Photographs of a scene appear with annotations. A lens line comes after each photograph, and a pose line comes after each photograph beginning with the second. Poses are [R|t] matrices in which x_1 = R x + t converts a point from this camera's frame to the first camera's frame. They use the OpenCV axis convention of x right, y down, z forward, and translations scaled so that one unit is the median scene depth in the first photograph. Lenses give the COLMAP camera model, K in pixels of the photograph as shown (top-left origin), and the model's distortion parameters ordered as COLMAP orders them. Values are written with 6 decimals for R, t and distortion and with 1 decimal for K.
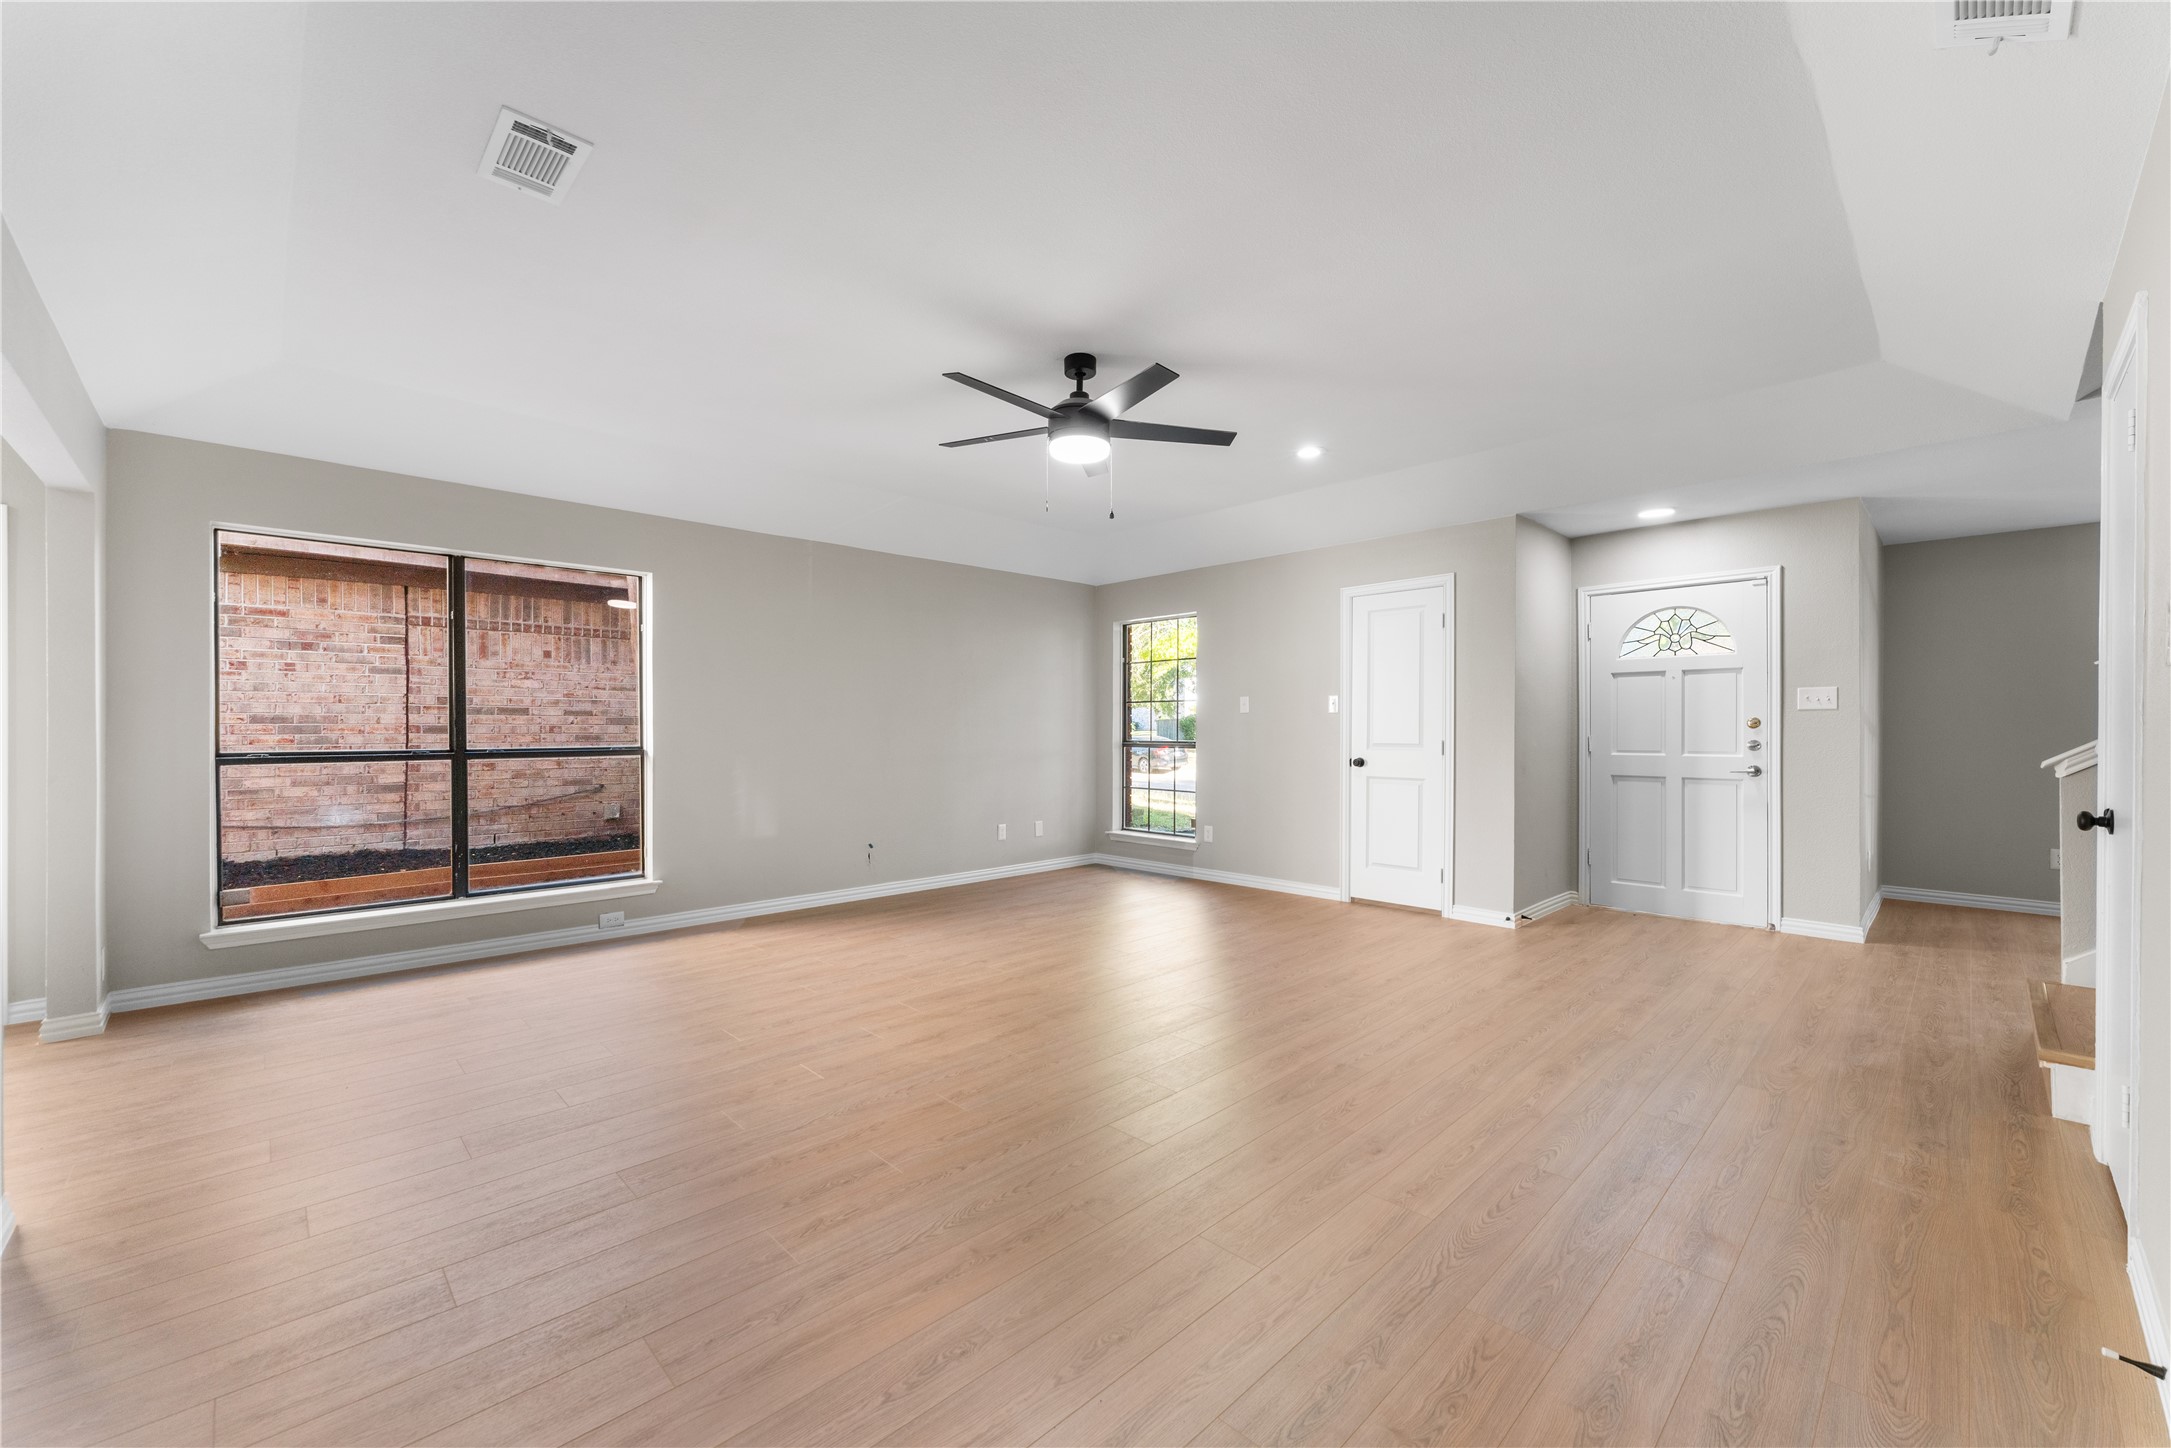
lens RADIAL K [[861.2, 0, 1074.4], [0, 861.2, 733.5], [0, 0, 1]] dist [-0.000435, 0.000283]
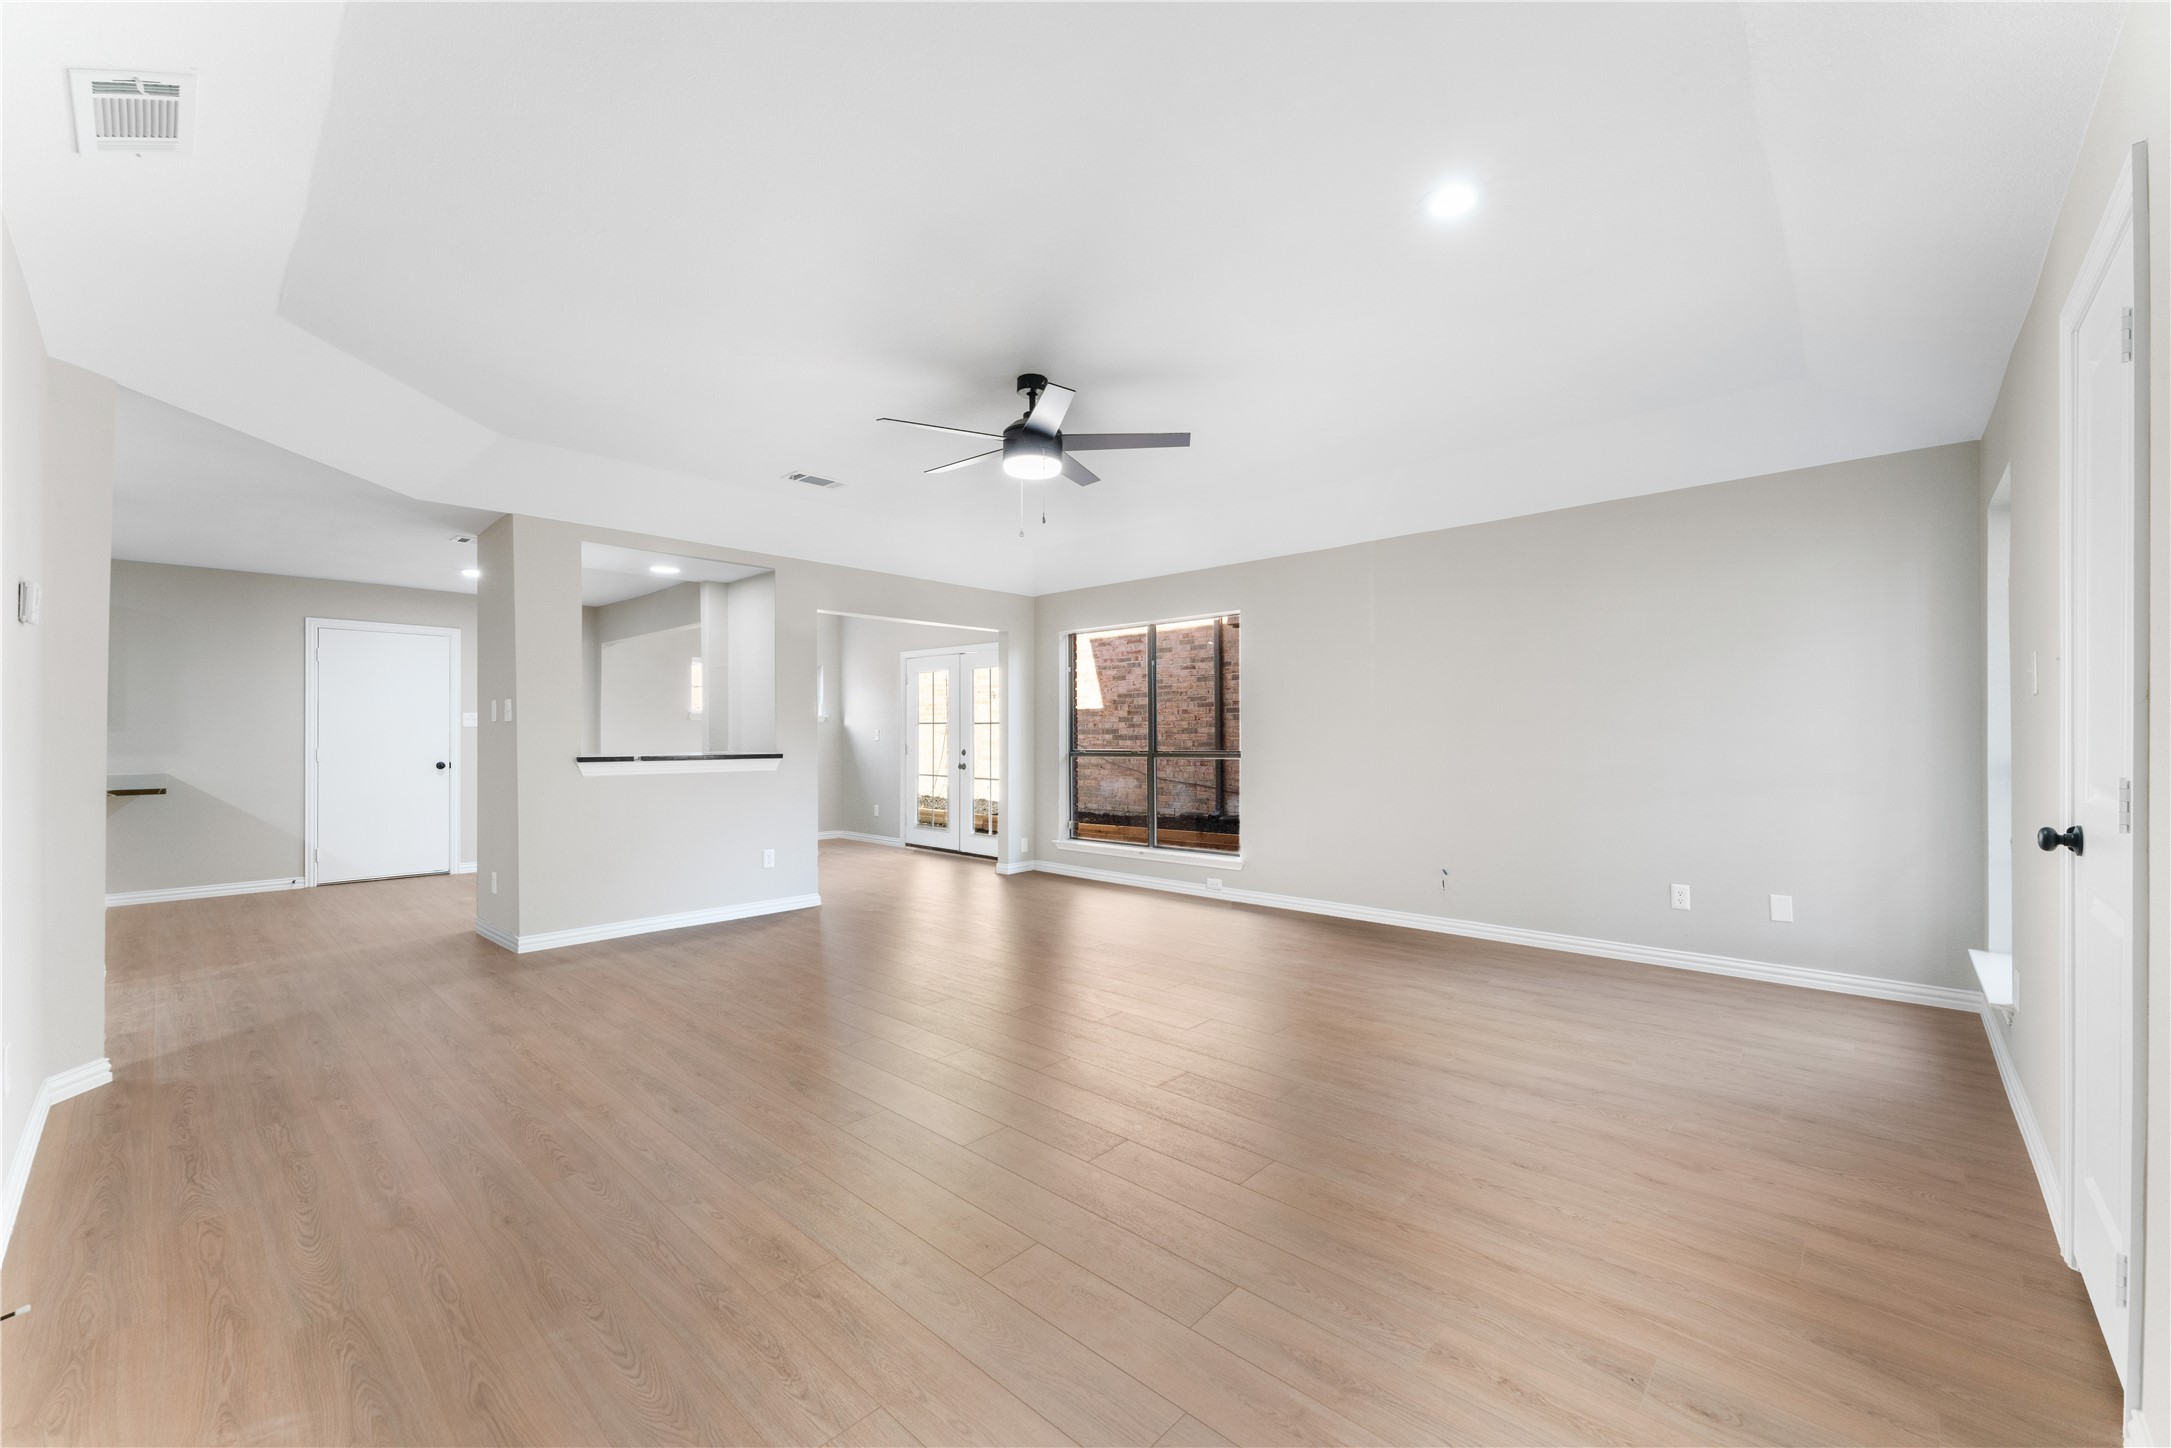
lens RADIAL K [[861.2, 0, 1074.4], [0, 861.2, 733.5], [0, 0, 1]] dist [-0.000435, 0.000283]
pose [[0.049651, -0.003380, -0.998761, 0.712836], [-0.001874, 0.999992, -0.003477, -0.005698], [0.998765, 0.002045, 0.049645, 0.688111]]
